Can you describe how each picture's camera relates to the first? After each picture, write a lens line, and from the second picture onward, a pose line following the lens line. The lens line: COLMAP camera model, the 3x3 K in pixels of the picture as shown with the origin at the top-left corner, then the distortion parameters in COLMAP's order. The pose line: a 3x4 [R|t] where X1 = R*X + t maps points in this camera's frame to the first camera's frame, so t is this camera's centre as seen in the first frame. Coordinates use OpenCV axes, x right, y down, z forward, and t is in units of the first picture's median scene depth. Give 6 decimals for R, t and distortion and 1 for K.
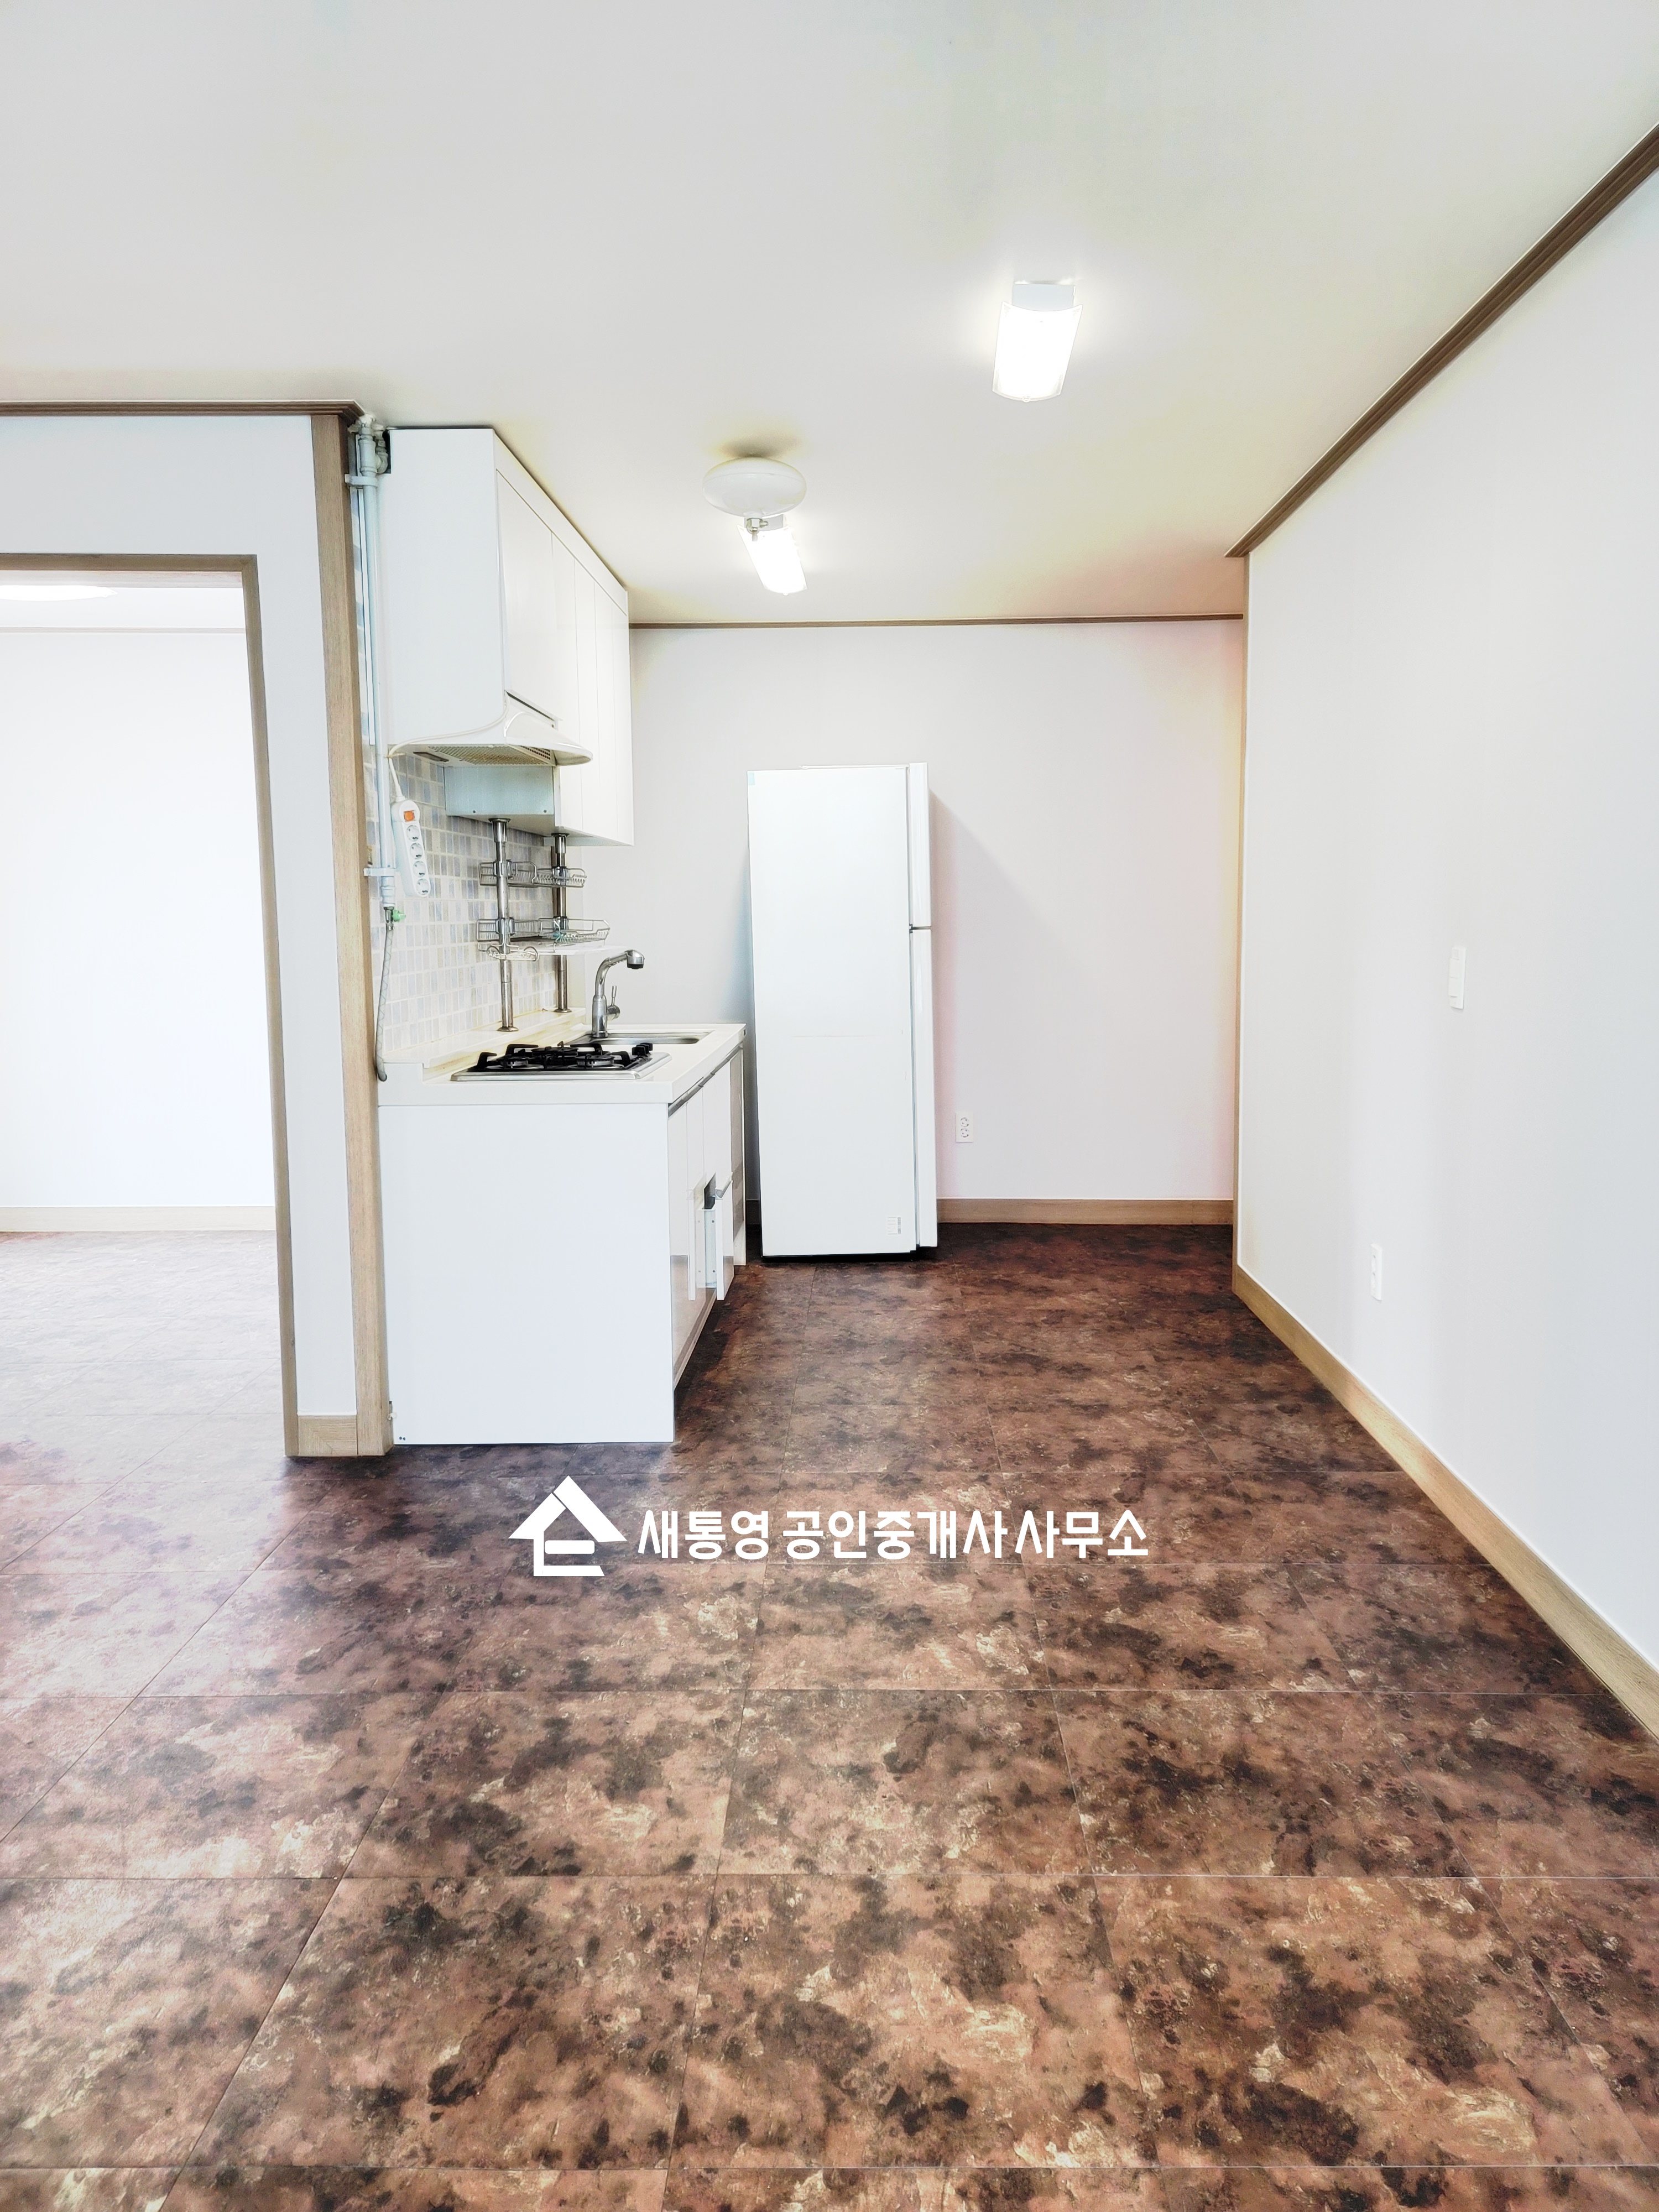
lens RADIAL K [[1619.3, 0, 829.3], [0, 1619.3, 1095.9], [0, 0, 1]] dist [0.061815, -0.049473]
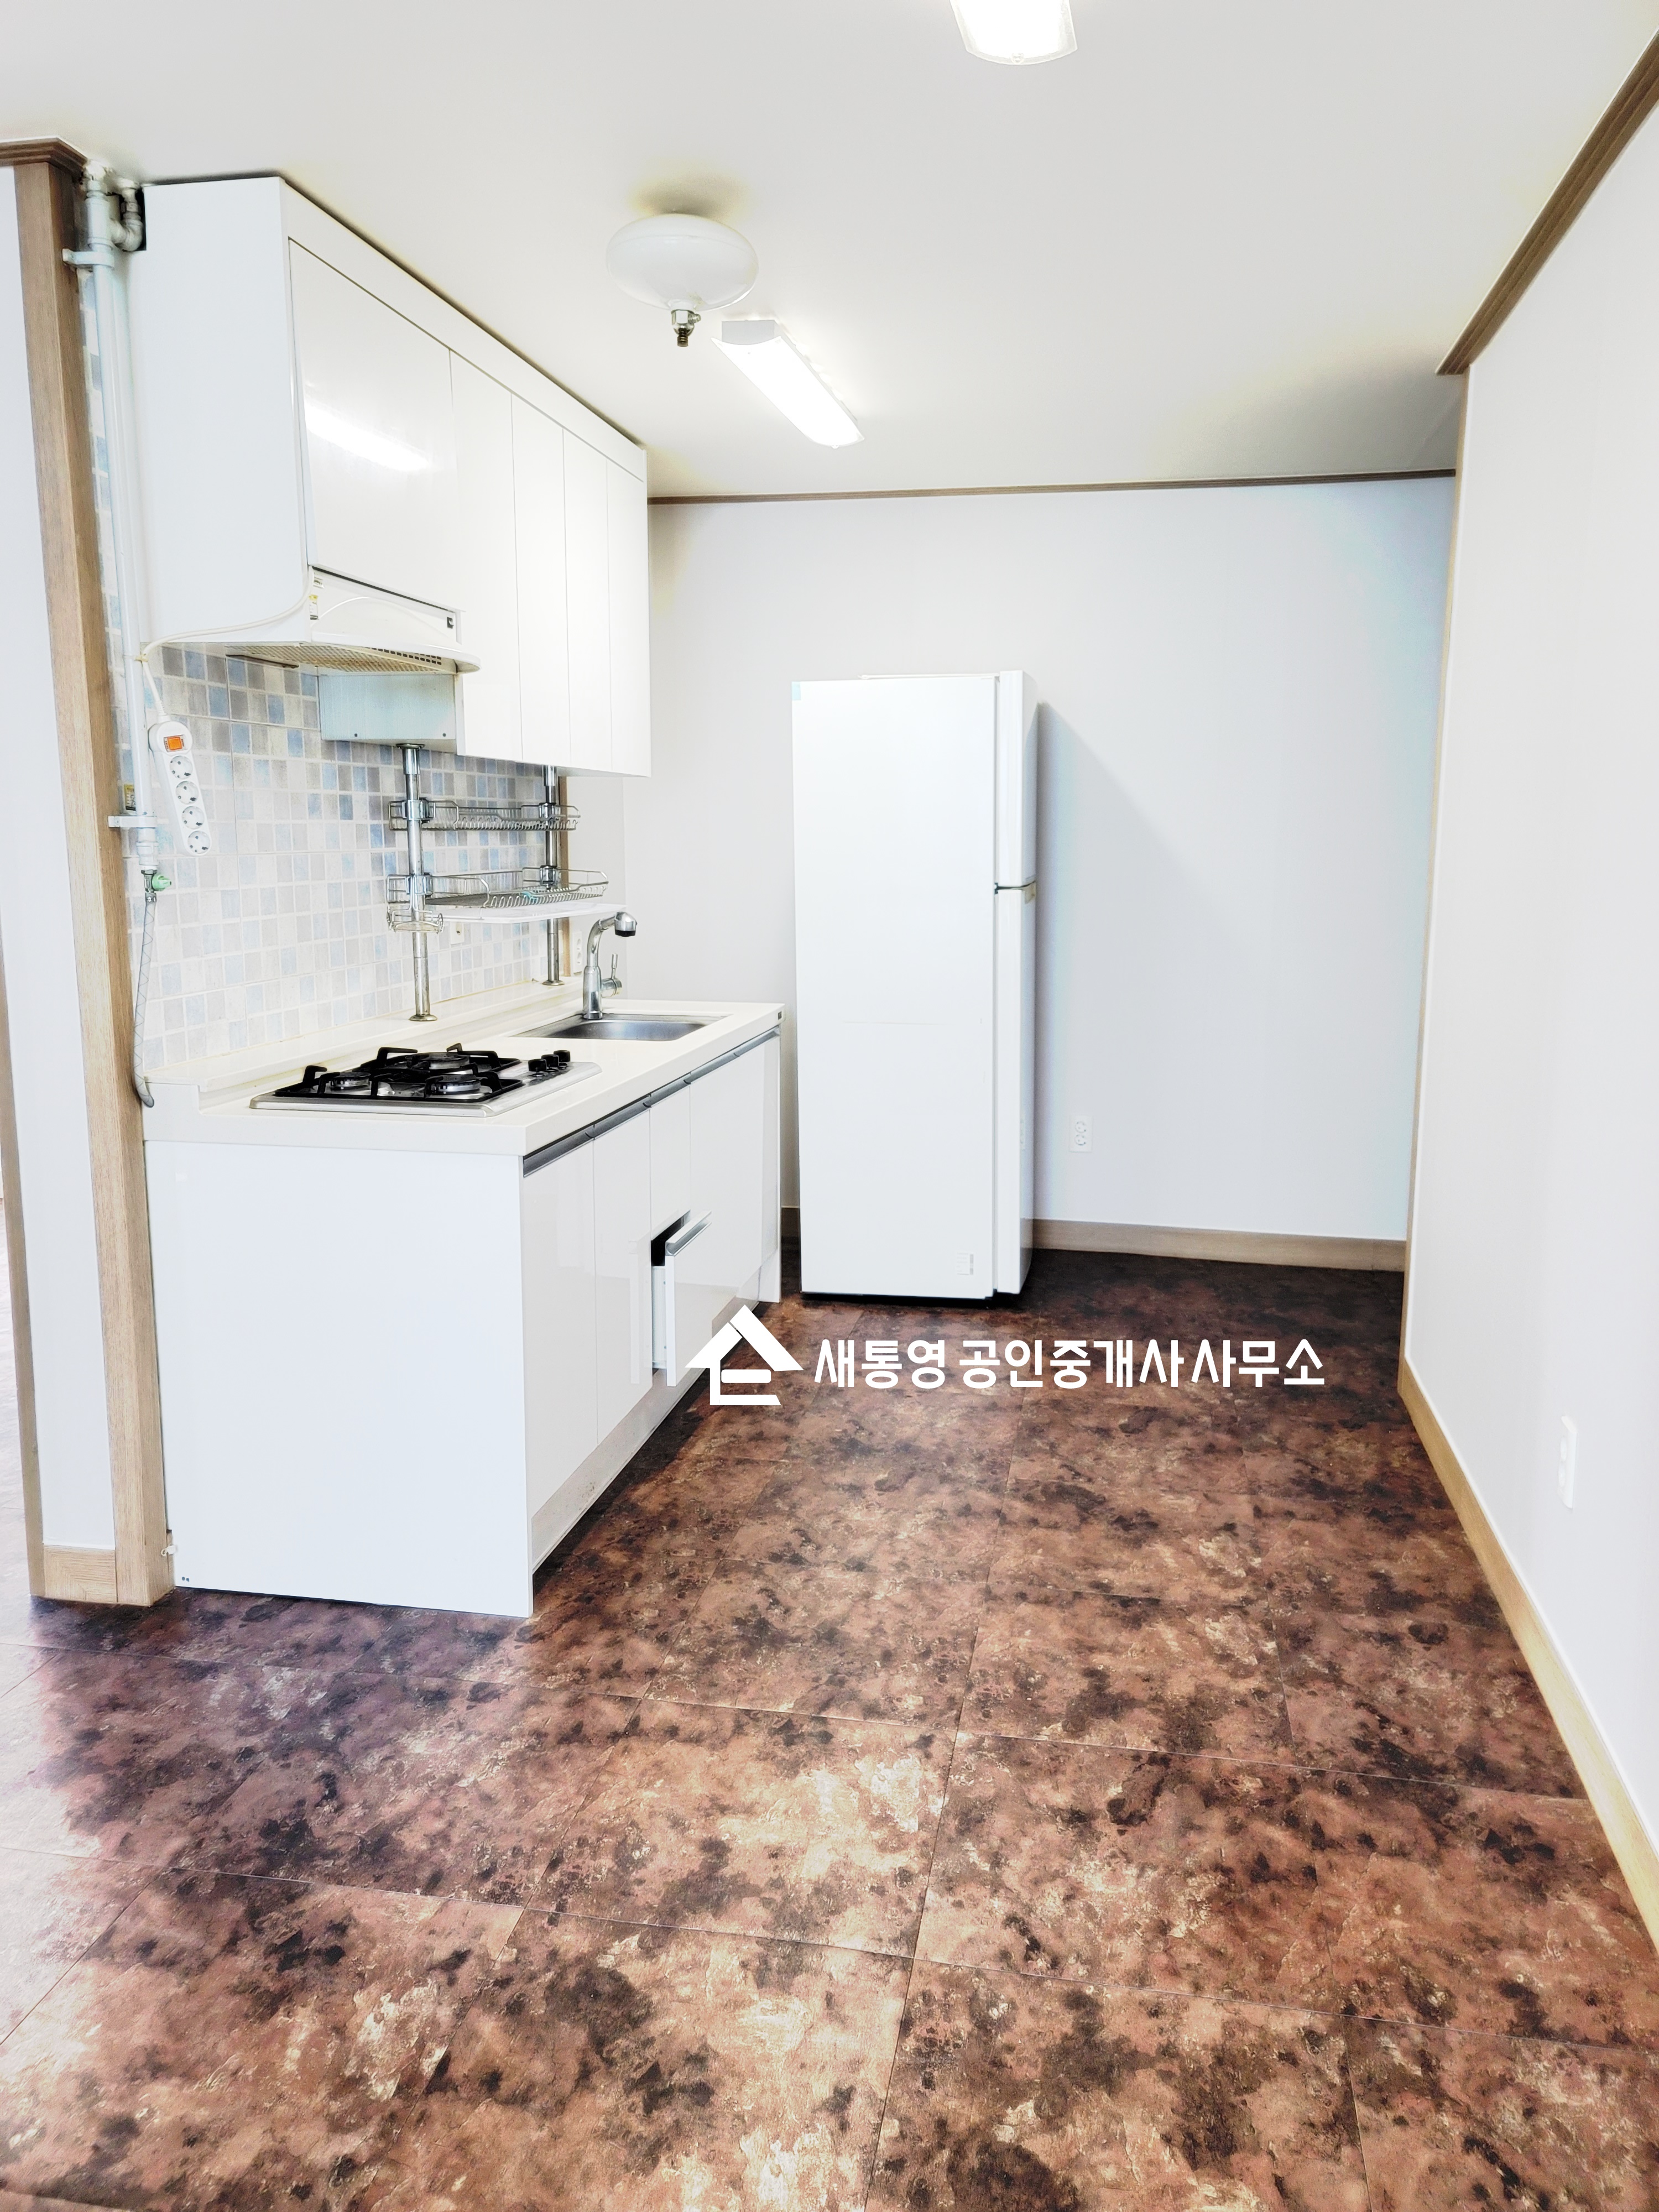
lens RADIAL K [[1619.3, 0, 829.3], [0, 1619.3, 1095.9], [0, 0, 1]] dist [0.061815, -0.049473]
pose [[0.986991, 0.040449, -0.155605, 0.139029], [-0.032501, 0.998050, 0.053285, -0.061859], [0.157457, -0.047534, 0.986381, 0.313203]]
